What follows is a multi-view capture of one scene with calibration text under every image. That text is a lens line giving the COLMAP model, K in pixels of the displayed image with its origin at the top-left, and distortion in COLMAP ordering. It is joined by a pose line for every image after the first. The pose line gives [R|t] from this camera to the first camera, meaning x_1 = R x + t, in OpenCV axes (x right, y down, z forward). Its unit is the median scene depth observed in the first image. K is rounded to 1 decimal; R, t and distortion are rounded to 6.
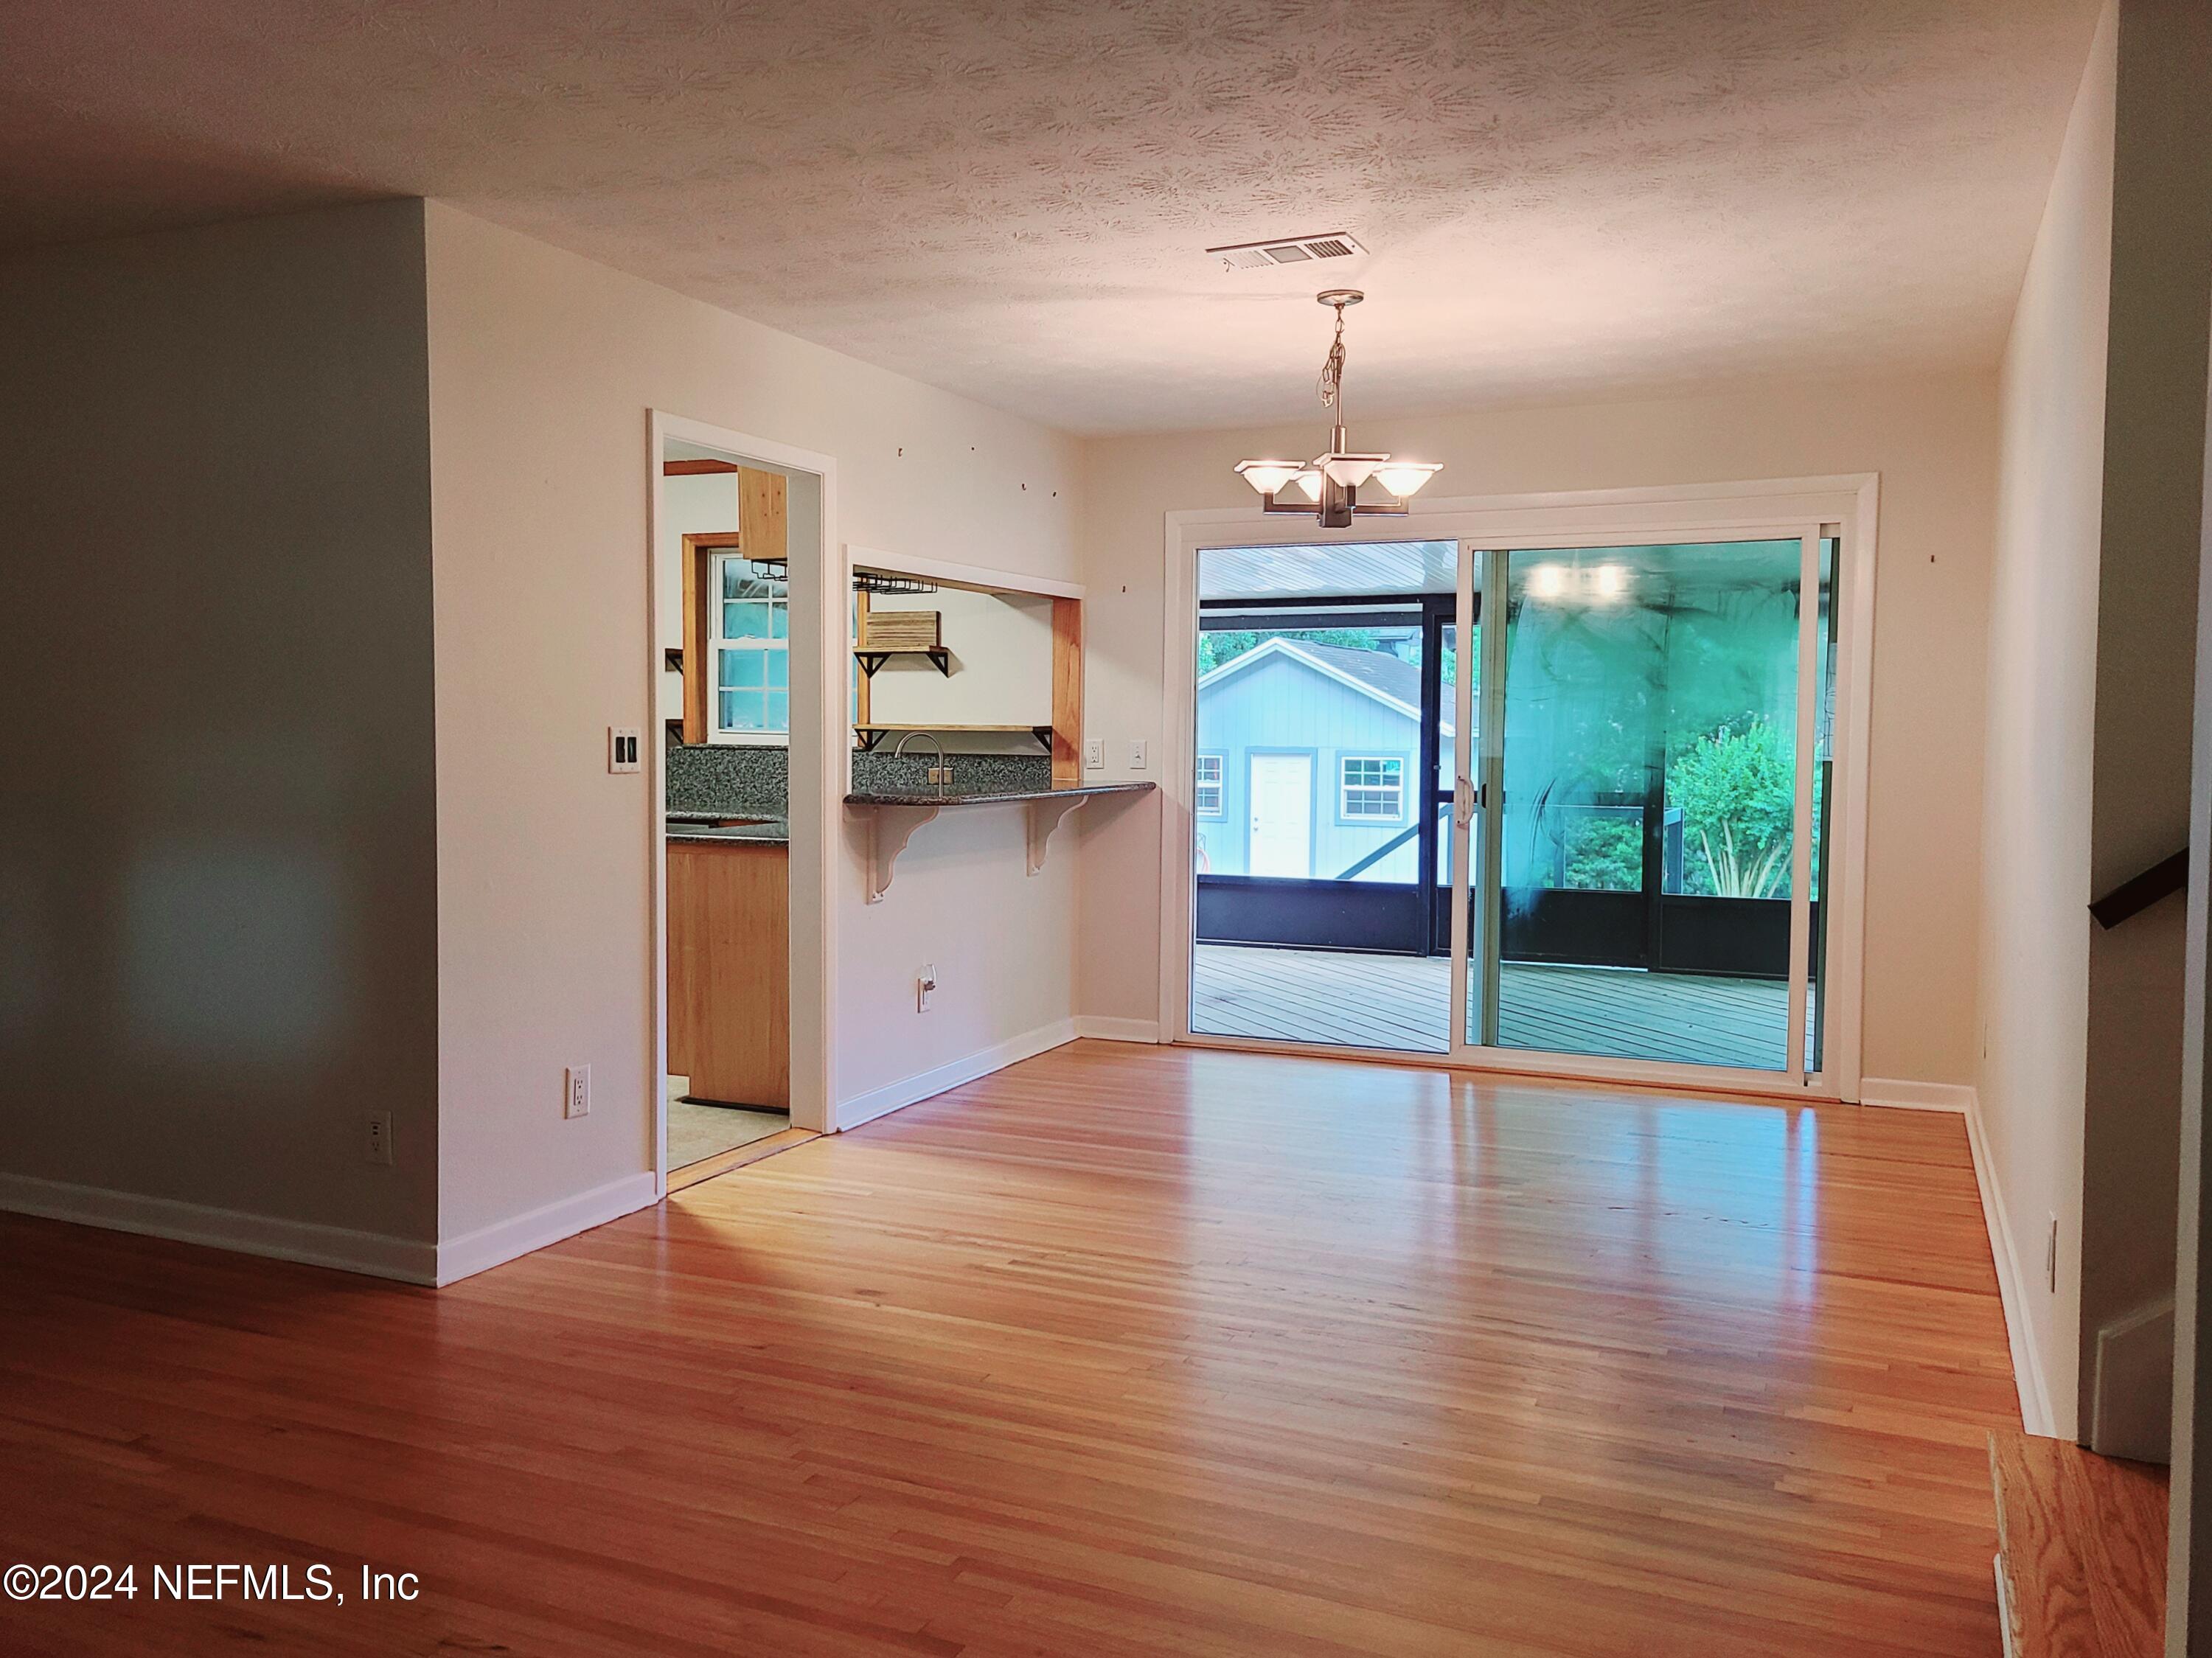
lens RADIAL K [[1720.8, 0, 1106.0], [0, 1720.8, 829.0], [0, 0, 1]] dist [0.048614, -0.012271]
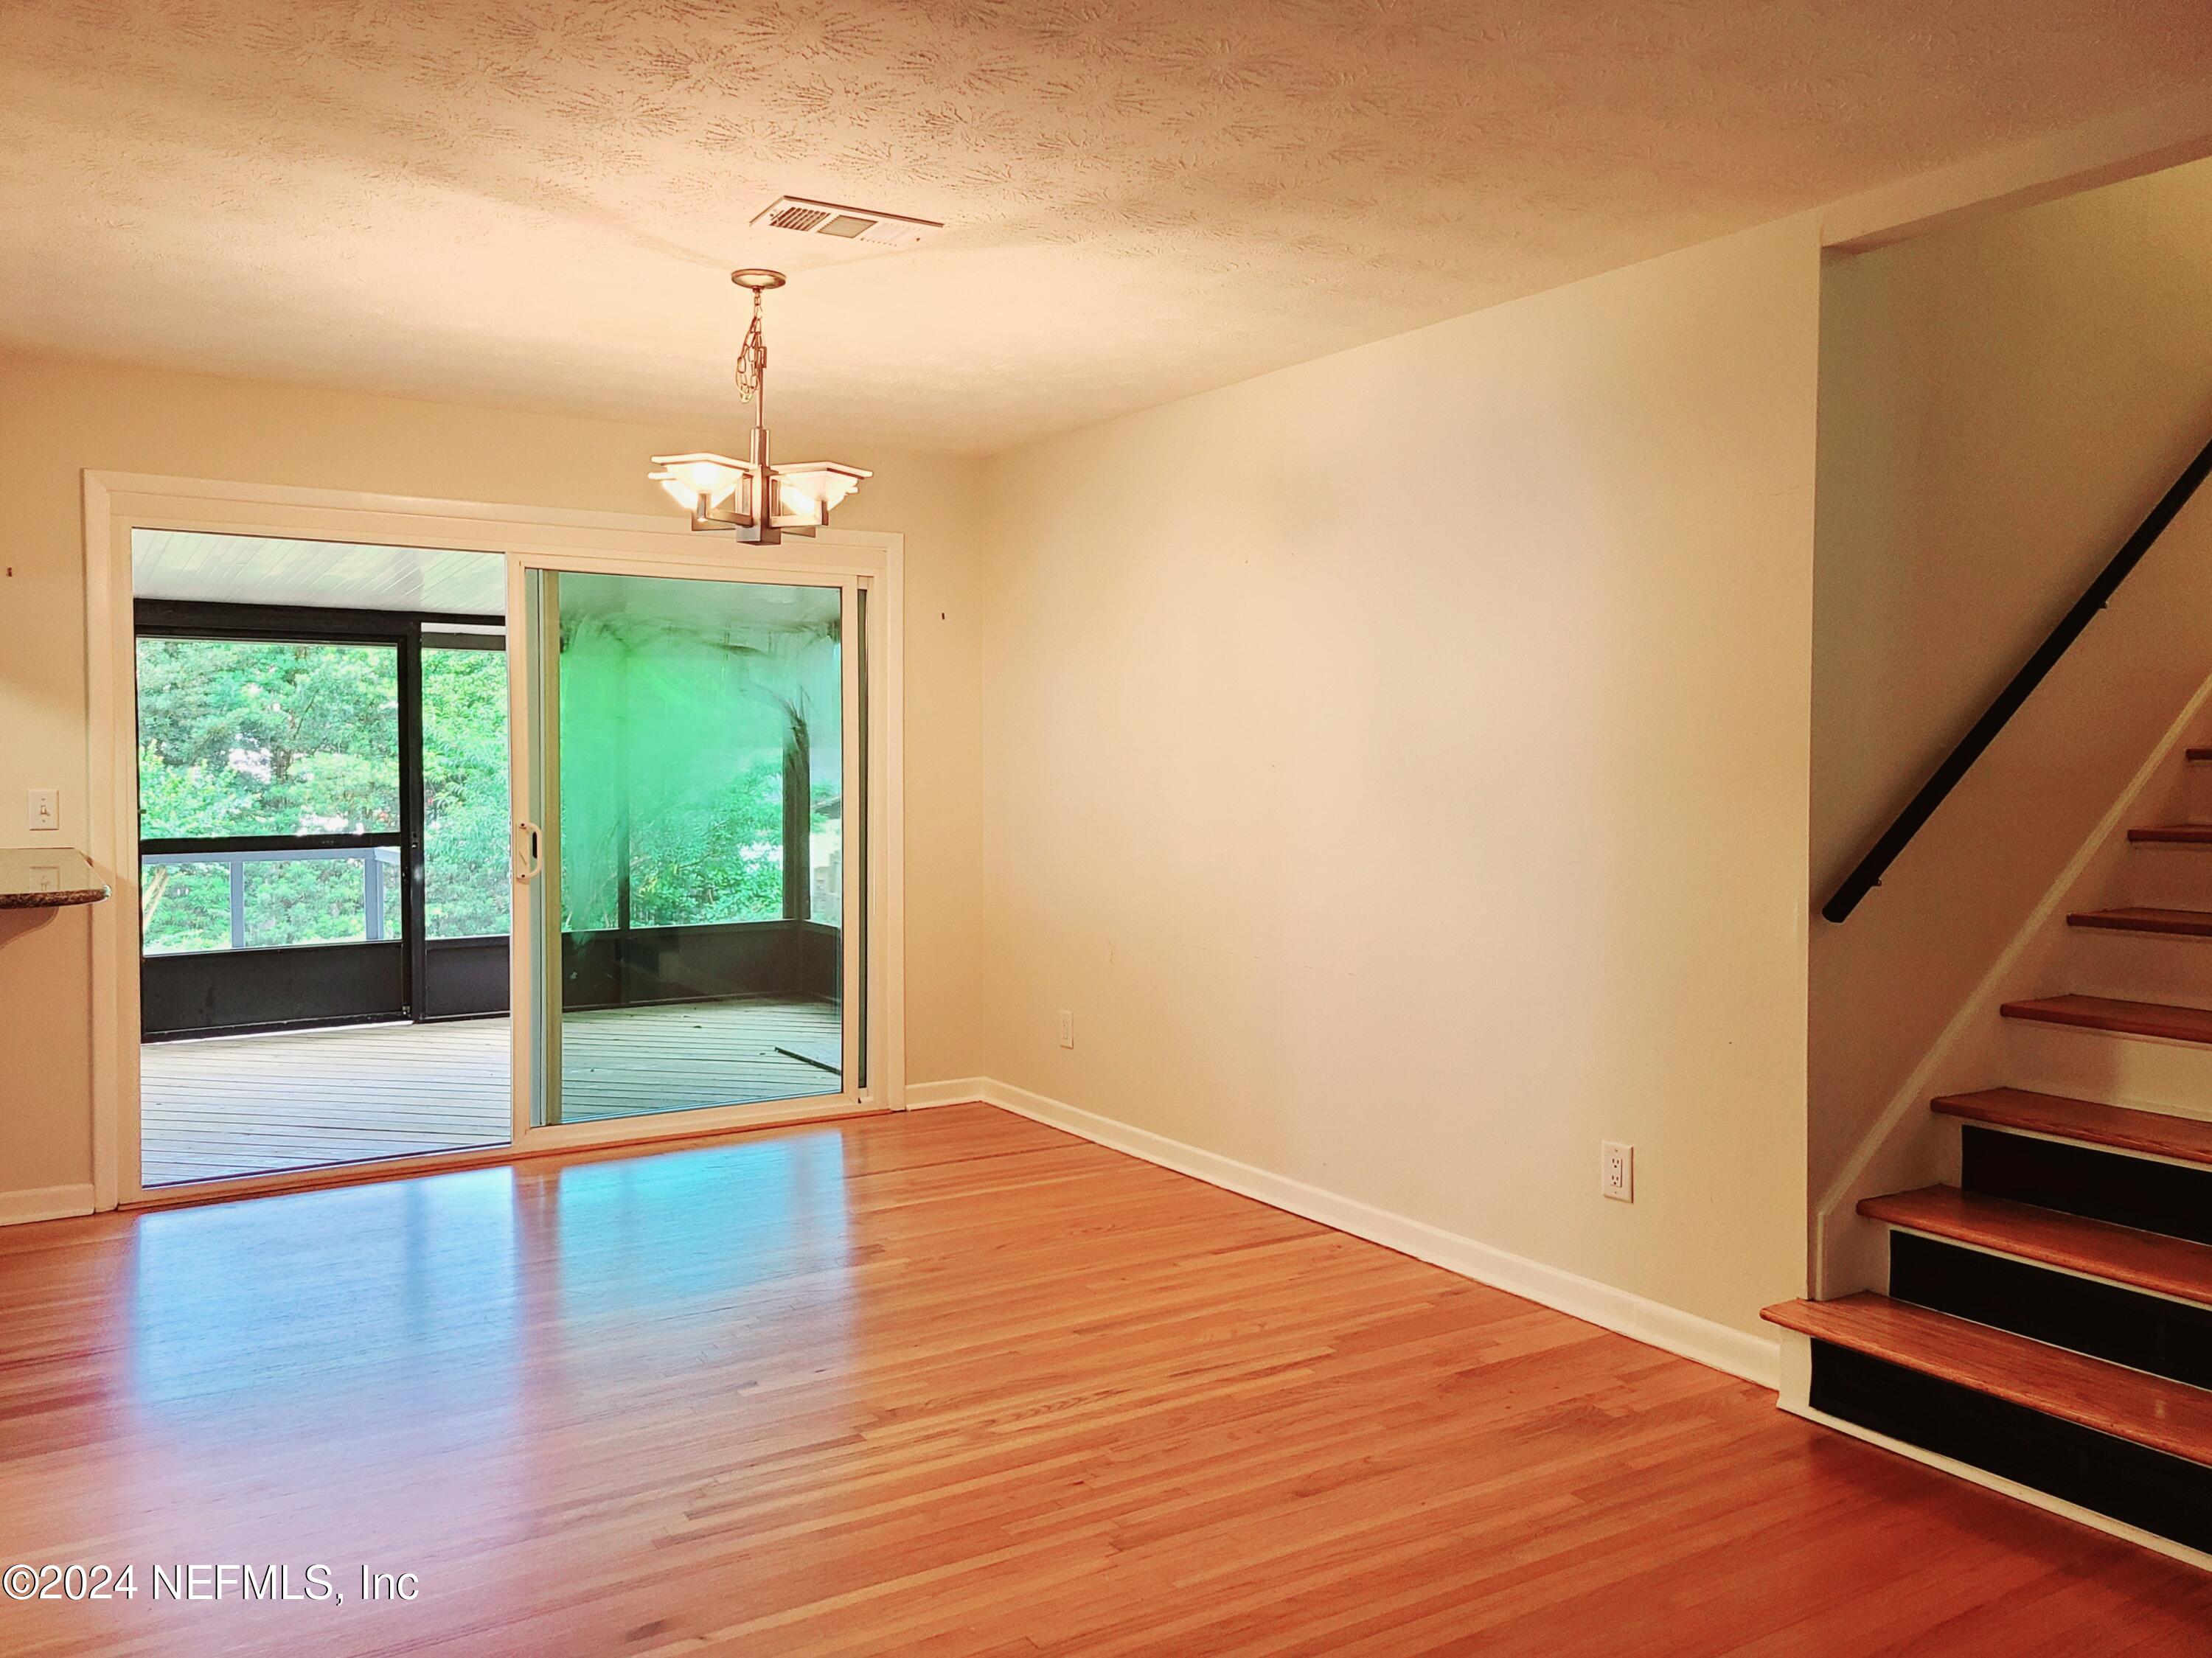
lens RADIAL K [[1682.4, 0, 1061.7], [0, 1682.4, 834.7], [0, 0, 1]] dist [0.038624, -0.001978]
pose [[0.567944, -0.044998, 0.821836, -0.535785], [0.051833, 0.998478, 0.018850, -0.042186], [-0.821433, 0.031893, 0.569412, 0.446314]]
